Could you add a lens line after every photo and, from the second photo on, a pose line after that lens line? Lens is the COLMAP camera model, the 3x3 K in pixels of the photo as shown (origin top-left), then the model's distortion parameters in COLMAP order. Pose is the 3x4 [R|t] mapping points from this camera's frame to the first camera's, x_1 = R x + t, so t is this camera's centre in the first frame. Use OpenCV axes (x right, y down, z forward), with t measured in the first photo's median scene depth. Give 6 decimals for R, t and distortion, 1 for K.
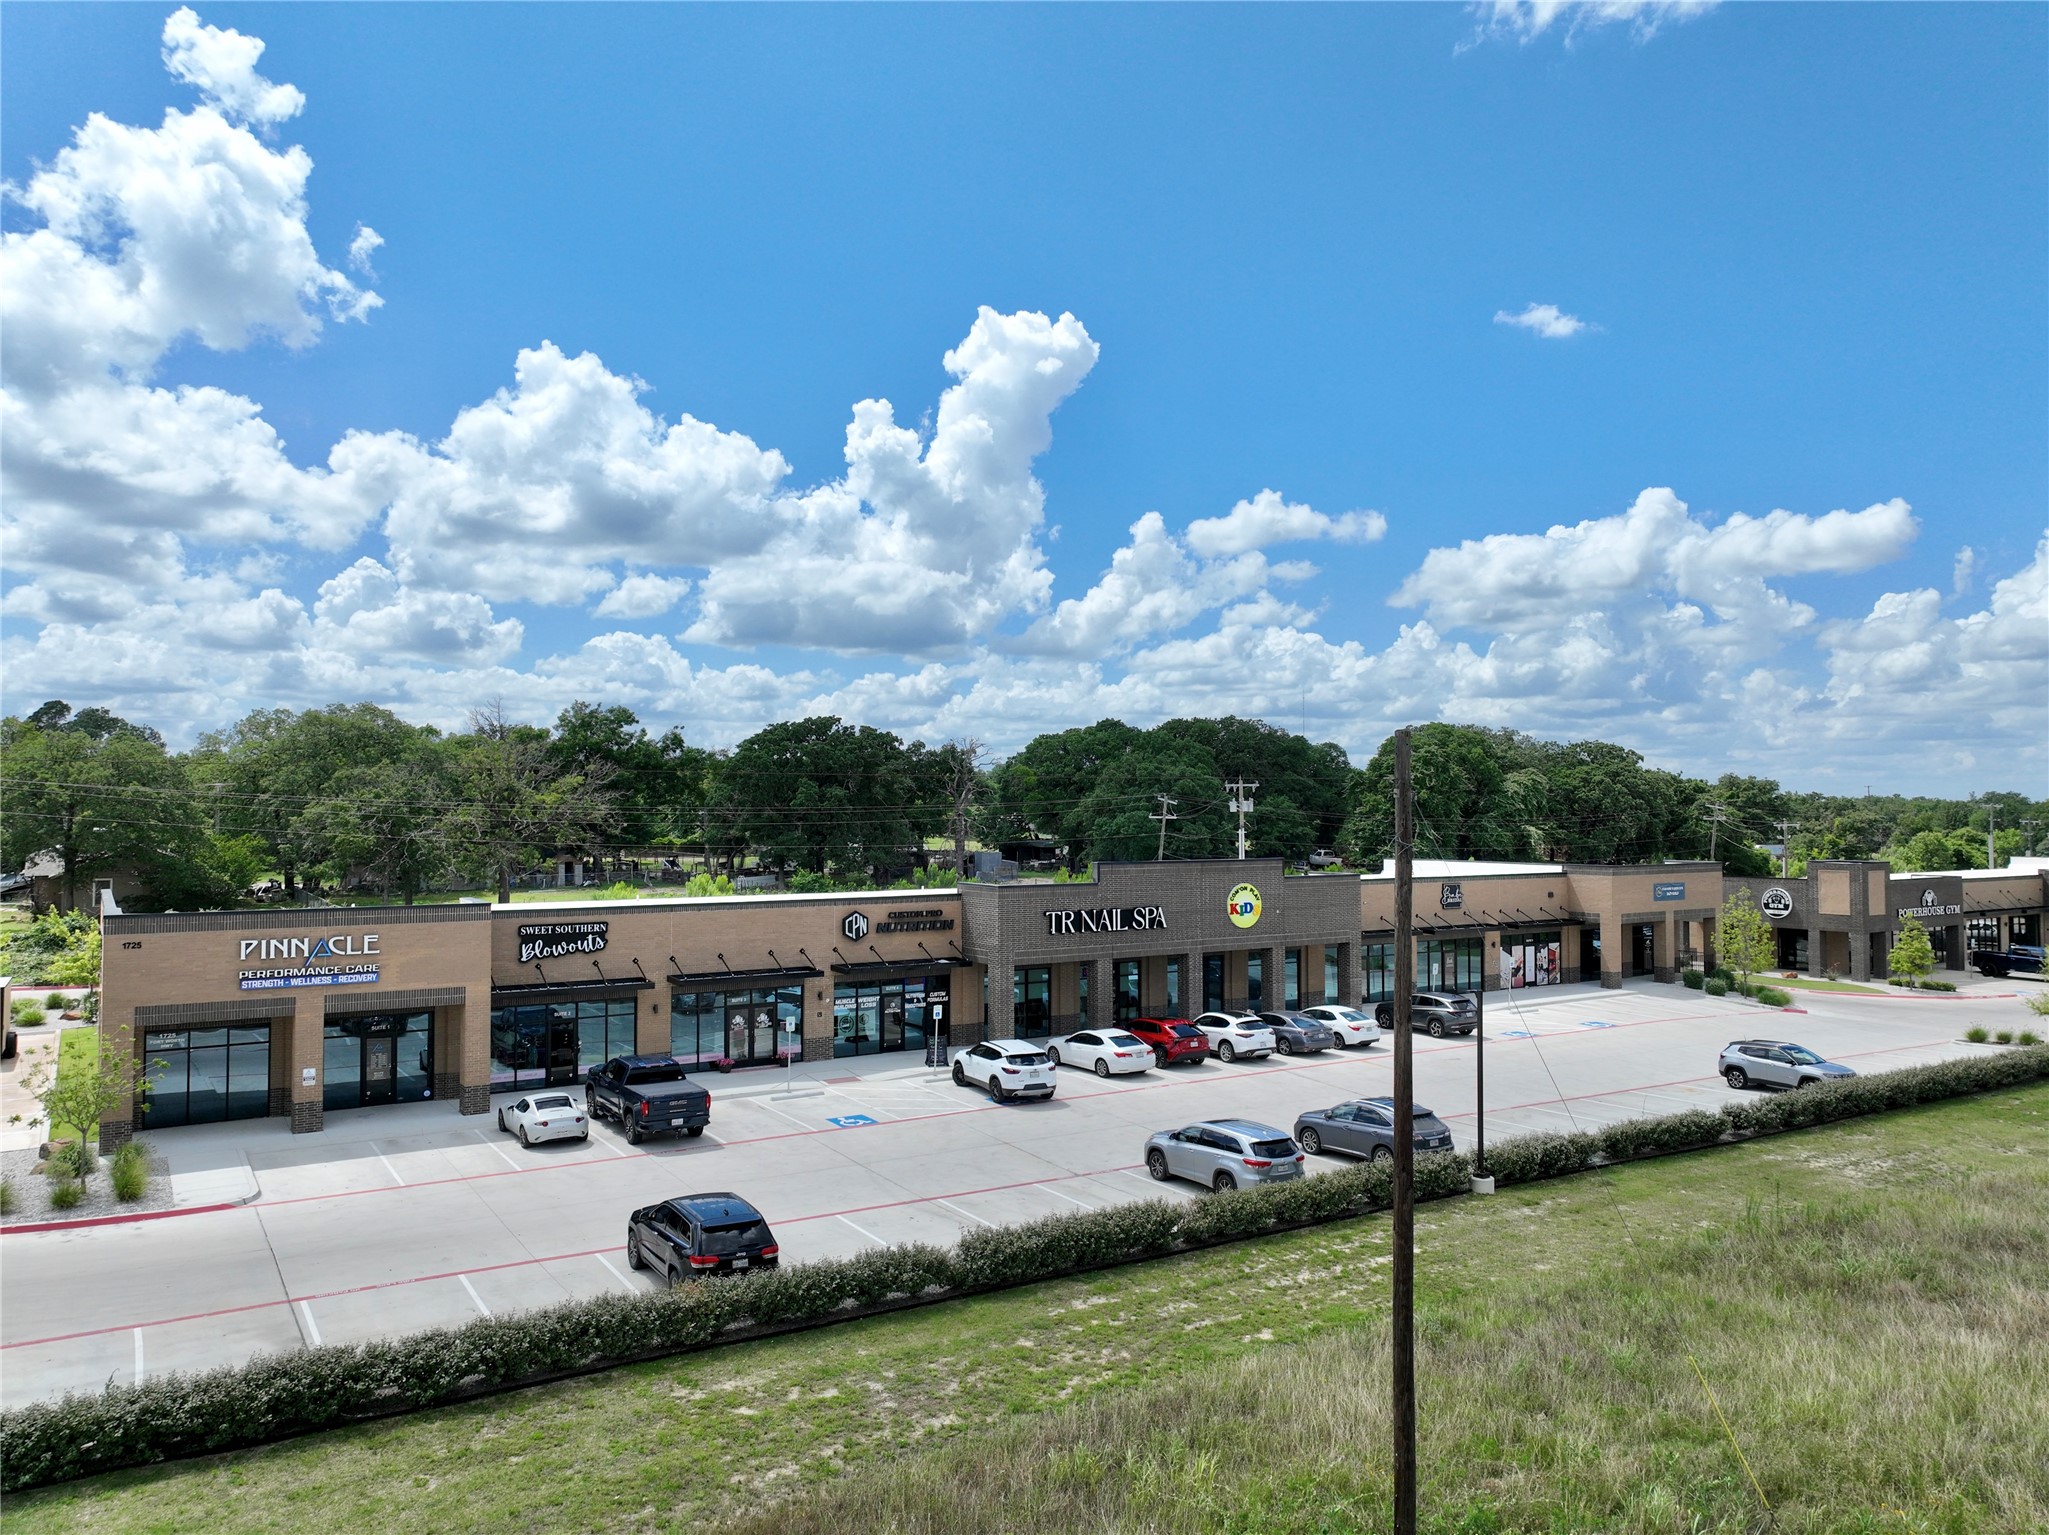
lens RADIAL K [[1438.4, 0, 1036.0], [0, 1438.4, 782.1], [0, 0, 1]] dist [0.002007, 0.002351]
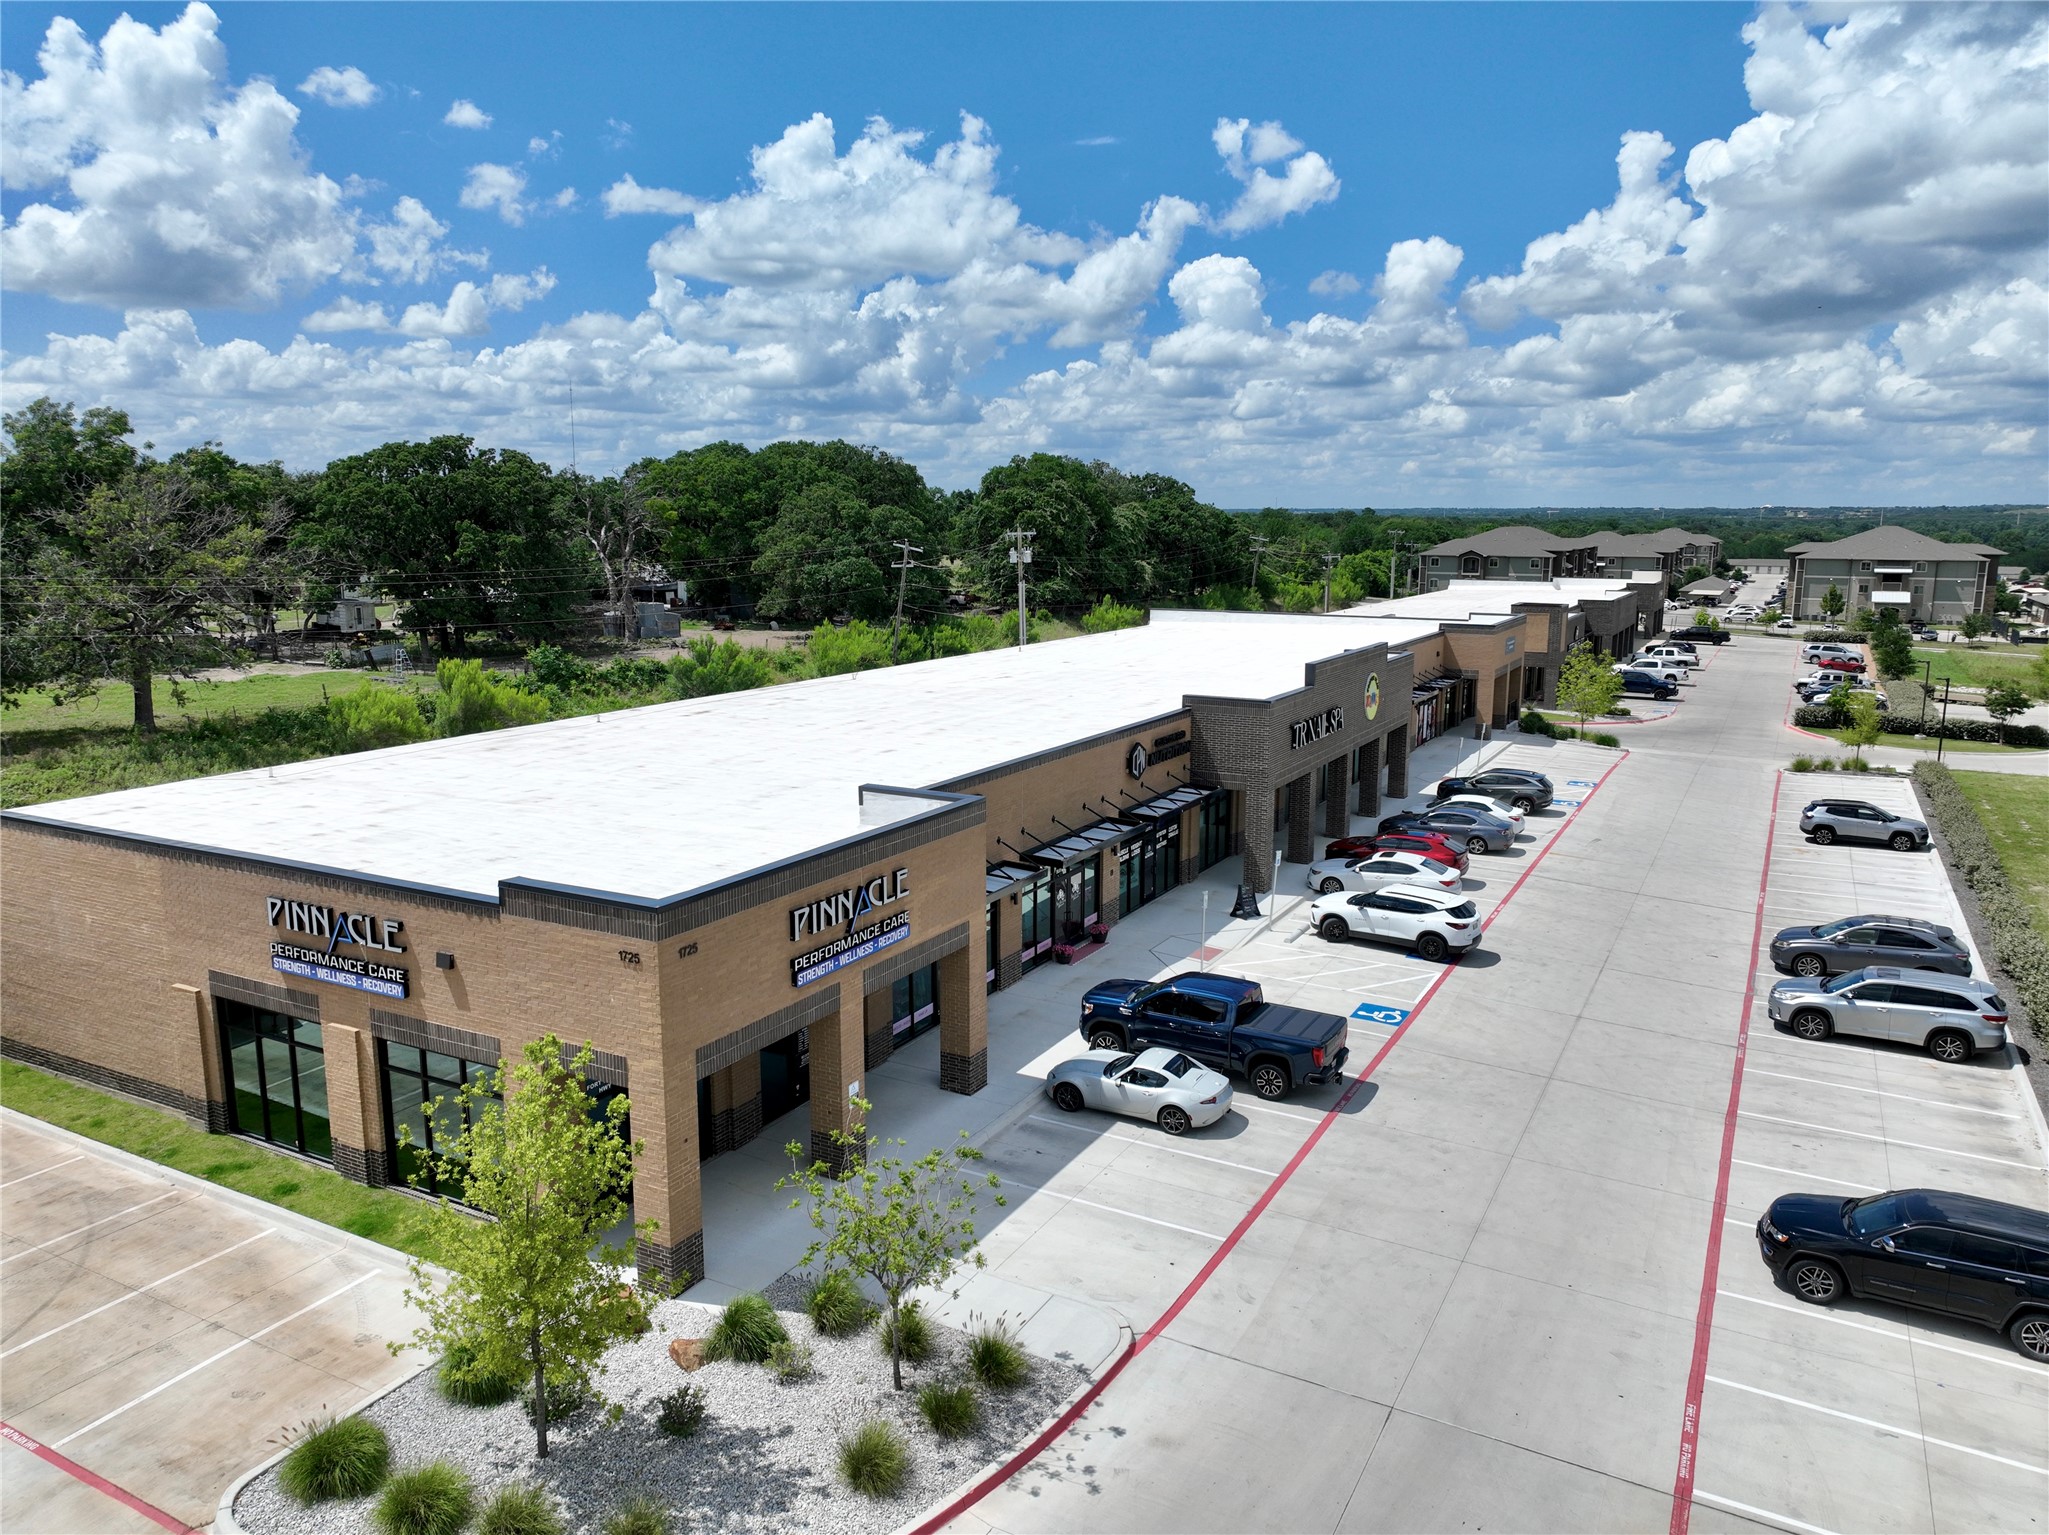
lens RADIAL K [[1438.4, 0, 1036.0], [0, 1438.4, 782.1], [0, 0, 1]] dist [0.002007, 0.002351]
pose [[0.876134, -0.084630, 0.474581, -0.597828], [-0.014021, 0.979579, 0.200568, -0.053158], [-0.481864, -0.182378, 0.857056, 0.353155]]
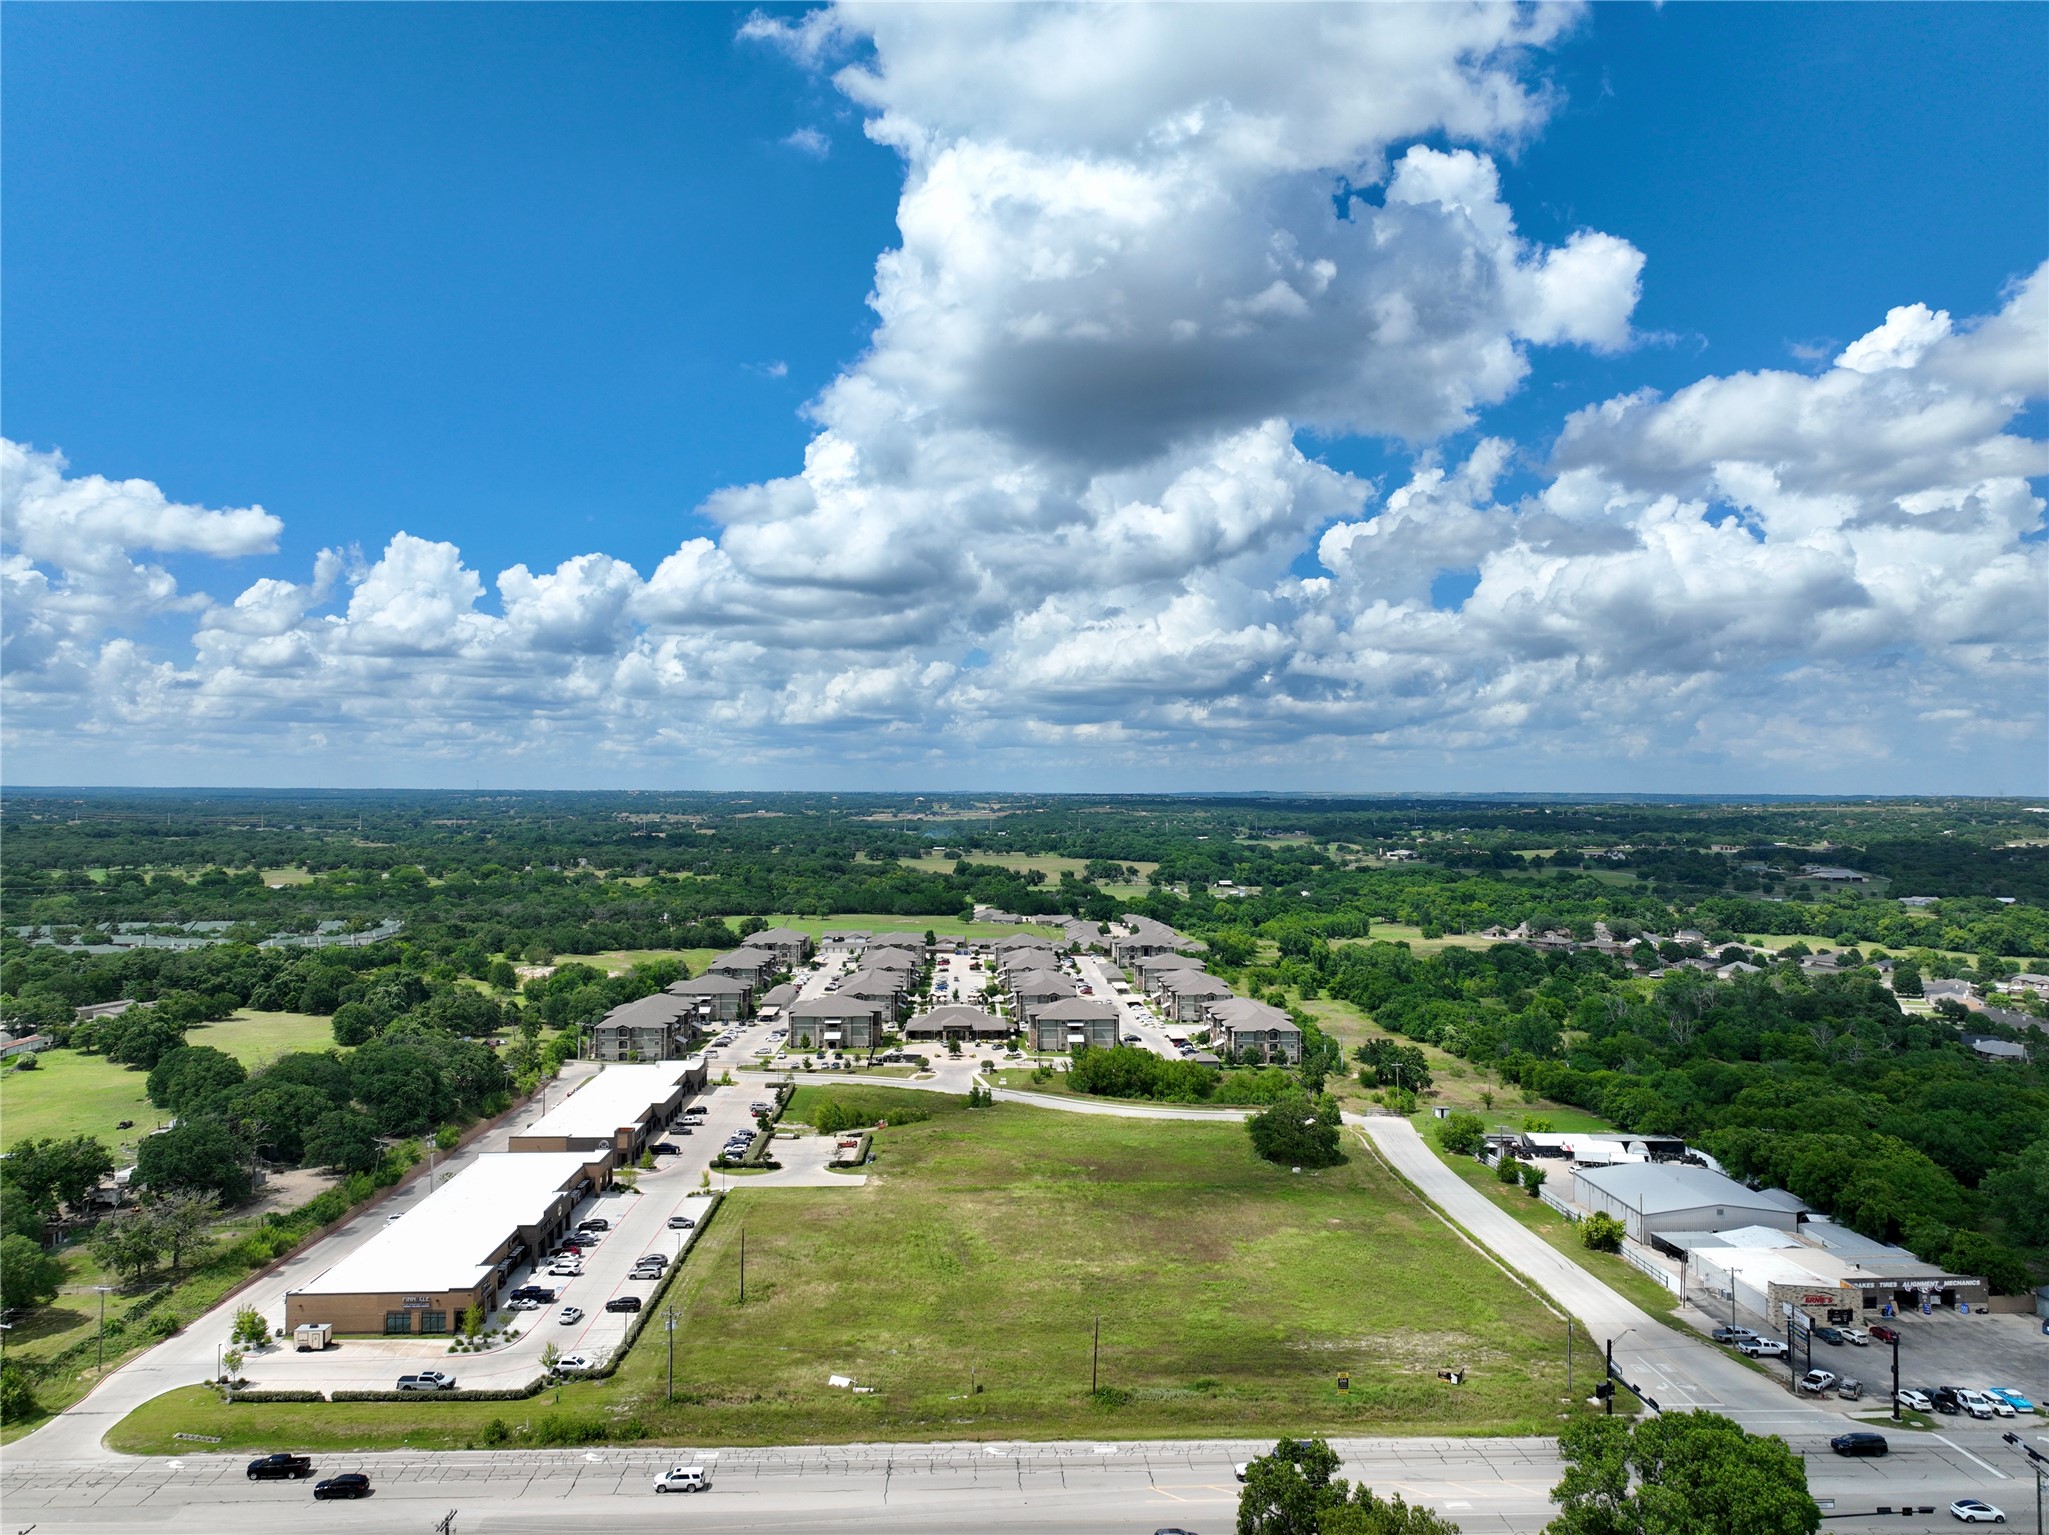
lens RADIAL K [[1441.0, 0, 1033.5], [0, 1441.0, 764.1], [0, 0, 1]] dist [-0.007854, 0.021408]
pose [[0.510707, 0.016511, 0.859596, -3.070655], [-0.021081, 0.999755, -0.006678, -1.339000], [-0.859496, -0.014710, 0.510930, -2.470191]]
